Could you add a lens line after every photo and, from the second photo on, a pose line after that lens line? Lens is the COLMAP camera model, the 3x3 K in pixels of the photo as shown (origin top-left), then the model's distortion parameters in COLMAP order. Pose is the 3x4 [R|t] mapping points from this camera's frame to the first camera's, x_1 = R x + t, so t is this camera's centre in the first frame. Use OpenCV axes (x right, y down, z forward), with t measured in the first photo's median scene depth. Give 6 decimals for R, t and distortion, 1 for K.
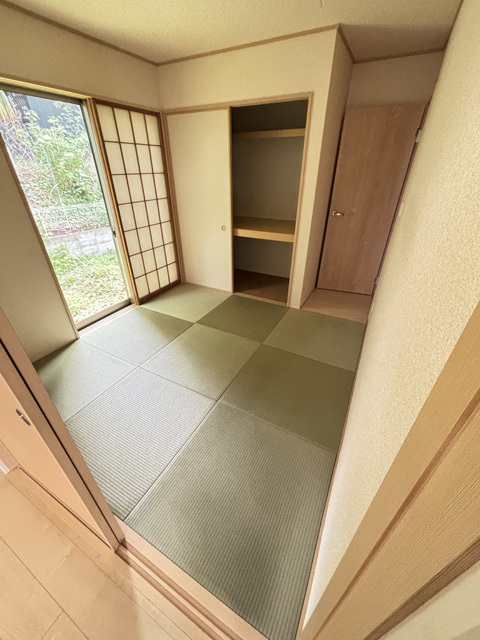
lens RADIAL K [[259.0, 0, 239.8], [0, 259.0, 320.4], [0, 0, 1]] dist [-0.000693, 0.000606]
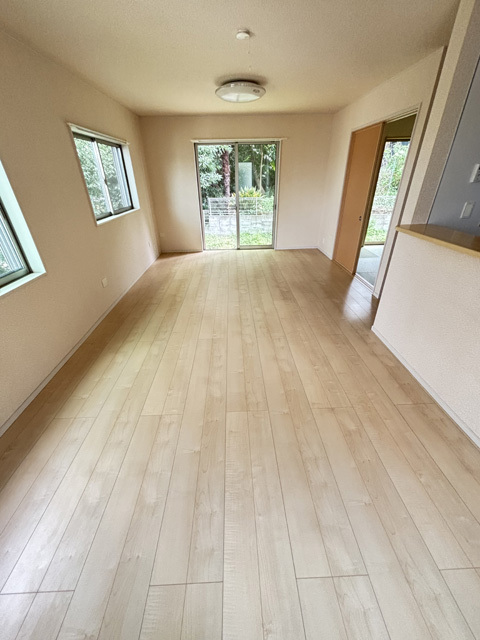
lens RADIAL K [[259.0, 0, 240.4], [0, 259.0, 319.9], [0, 0, 1]] dist [-0.000693, 0.000606]
pose [[0.509587, 0.416021, -0.753158, 0.333999], [-0.427715, 0.882006, 0.197801, 0.271769], [0.746580, 0.221341, 0.627397, -0.449284]]
